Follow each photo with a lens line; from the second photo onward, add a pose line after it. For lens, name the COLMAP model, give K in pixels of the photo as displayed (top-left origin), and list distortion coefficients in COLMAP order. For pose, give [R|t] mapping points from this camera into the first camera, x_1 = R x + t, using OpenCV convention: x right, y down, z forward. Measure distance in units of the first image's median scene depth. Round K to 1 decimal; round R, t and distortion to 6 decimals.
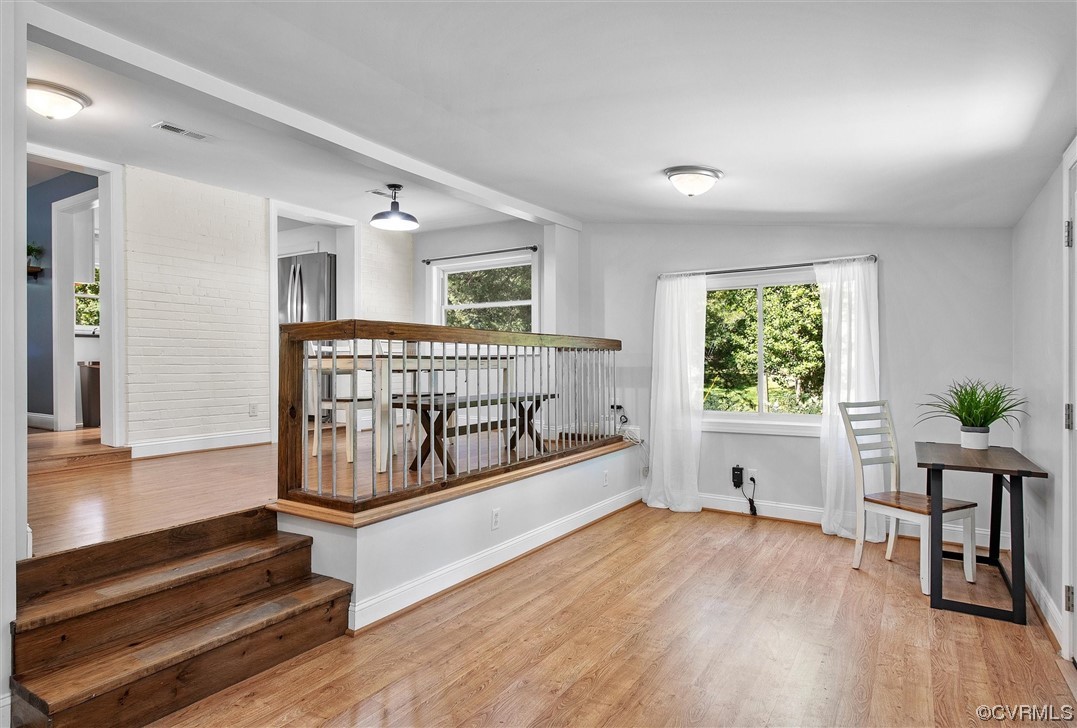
lens RADIAL K [[605.2, 0, 538.5], [0, 605.2, 364.0], [0, 0, 1]] dist [0.007883, 0.000930]
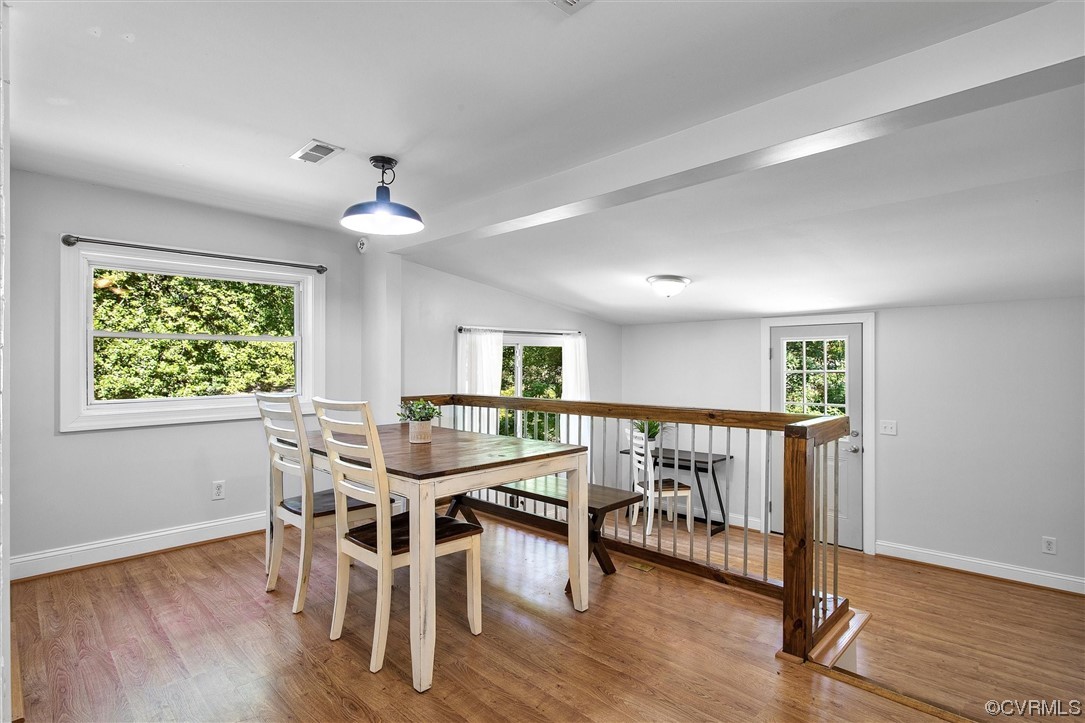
lens RADIAL K [[543.7, 0, 542.5], [0, 543.7, 361.5], [0, 0, 1]] dist [0.000419, 0.000283]
pose [[0.219879, 0.002804, 0.975523, -0.726575], [0.004523, 0.999982, -0.003893, -0.092723], [-0.975517, 0.005268, 0.219863, 0.726522]]
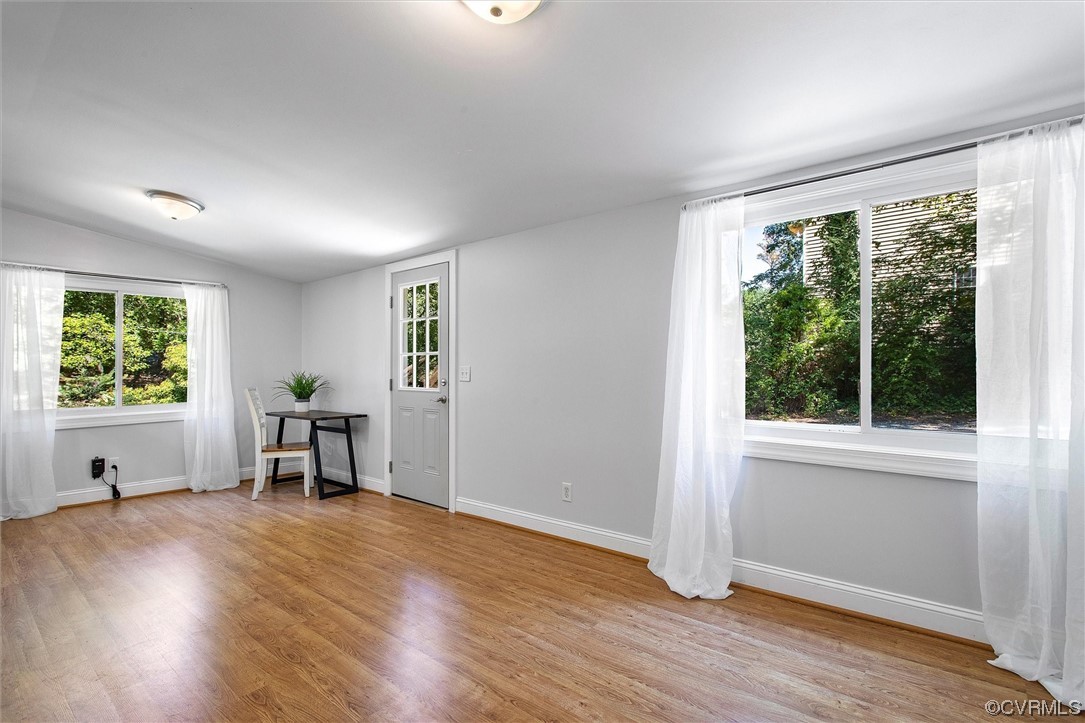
lens RADIAL K [[509.8, 0, 542.5], [0, 509.8, 361.5], [0, 0, 1]] dist [-0.000080, 0.000040]
pose [[0.151596, 0.009912, 0.988393, -0.455063], [0.005339, 0.999927, -0.010847, 0.013425], [-0.988428, 0.006921, 0.151532, 0.091015]]
